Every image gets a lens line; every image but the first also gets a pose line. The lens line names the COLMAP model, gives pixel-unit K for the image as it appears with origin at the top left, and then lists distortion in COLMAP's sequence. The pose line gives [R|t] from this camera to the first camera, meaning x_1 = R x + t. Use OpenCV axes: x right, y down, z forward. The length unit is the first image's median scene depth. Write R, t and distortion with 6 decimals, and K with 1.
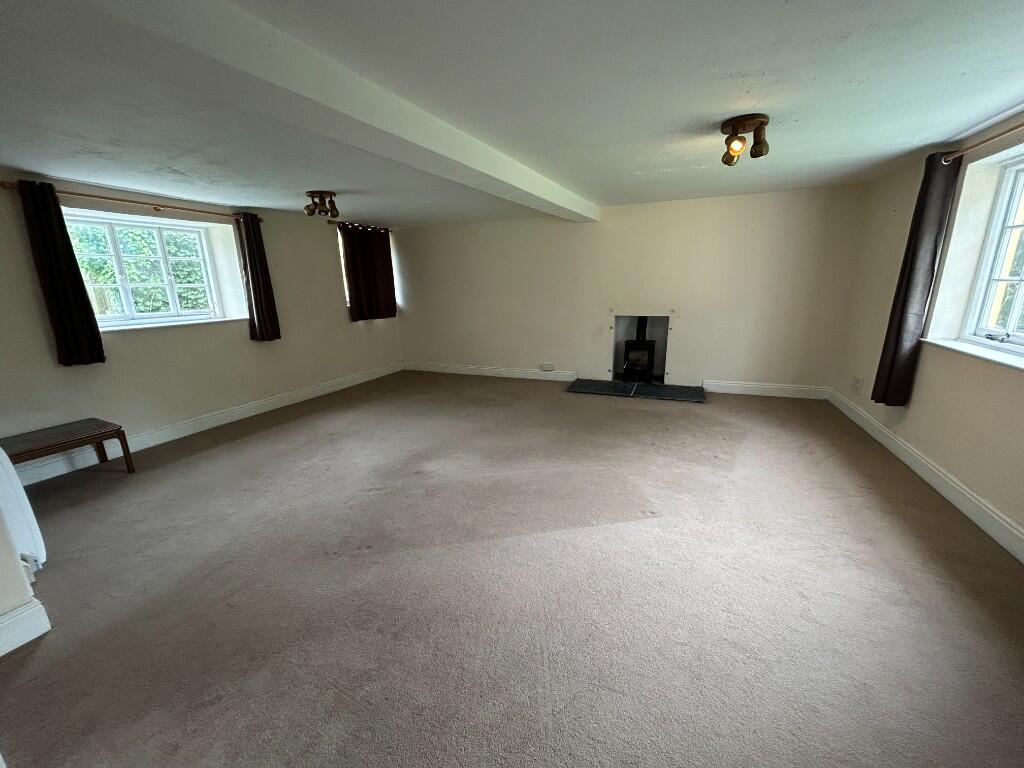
lens RADIAL K [[411.5, 0, 512.0], [0, 411.5, 384.0], [0, 0, 1]] dist [0.002398, 0.000787]
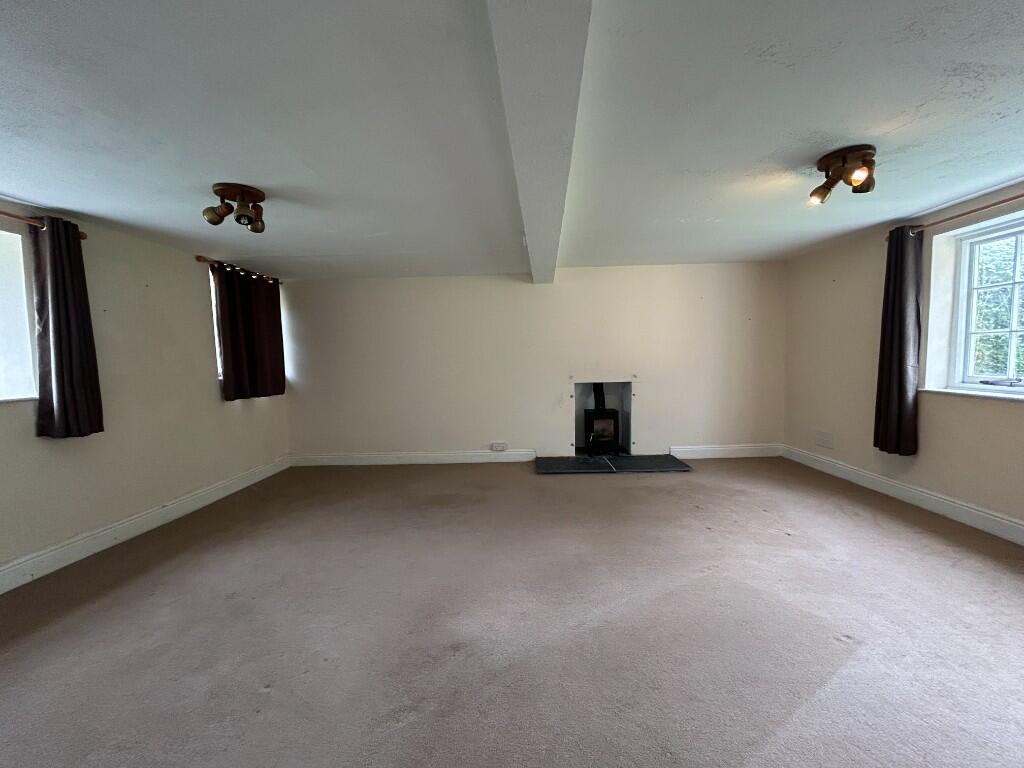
lens RADIAL K [[411.5, 0, 512.0], [0, 411.5, 384.0], [0, 0, 1]] dist [0.002398, 0.000787]
pose [[0.931775, -0.022884, 0.362314, -0.225643], [0.092402, 0.980092, -0.175729, -0.019676], [-0.351080, 0.197219, 0.915340, 0.244255]]
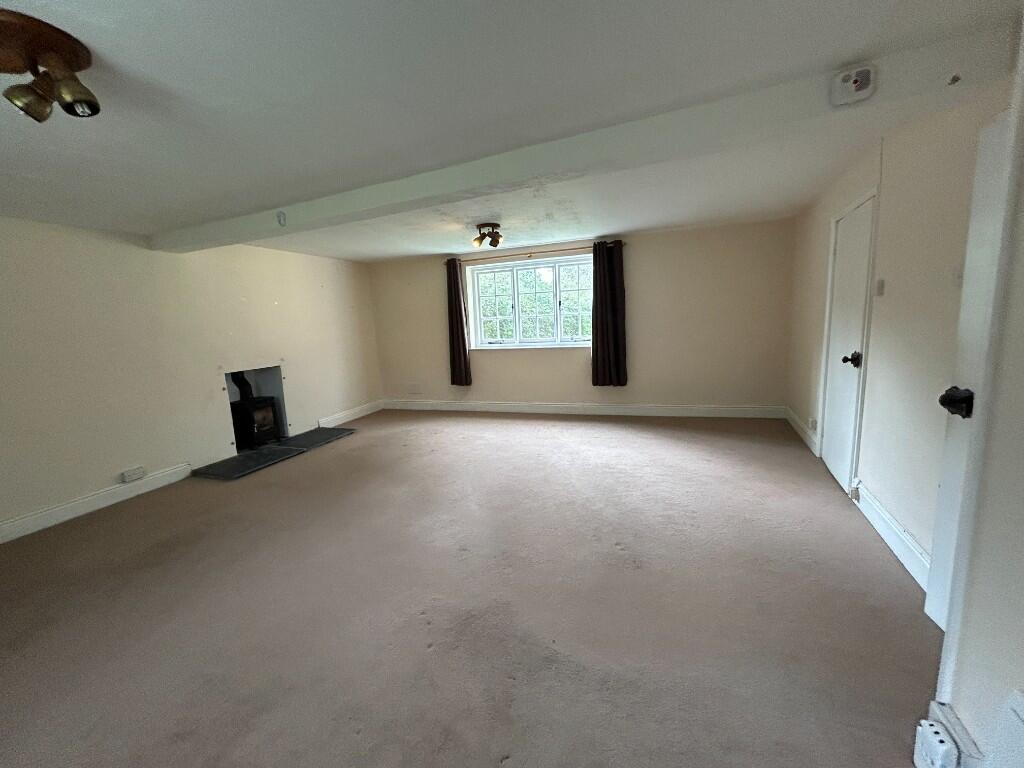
lens RADIAL K [[411.5, 0, 512.0], [0, 411.5, 384.0], [0, 0, 1]] dist [0.002398, 0.000787]
pose [[-0.029562, -0.134289, 0.990501, -0.609651], [0.302396, 0.943298, 0.136914, -0.096934], [-0.952724, 0.303571, 0.012722, 0.513700]]
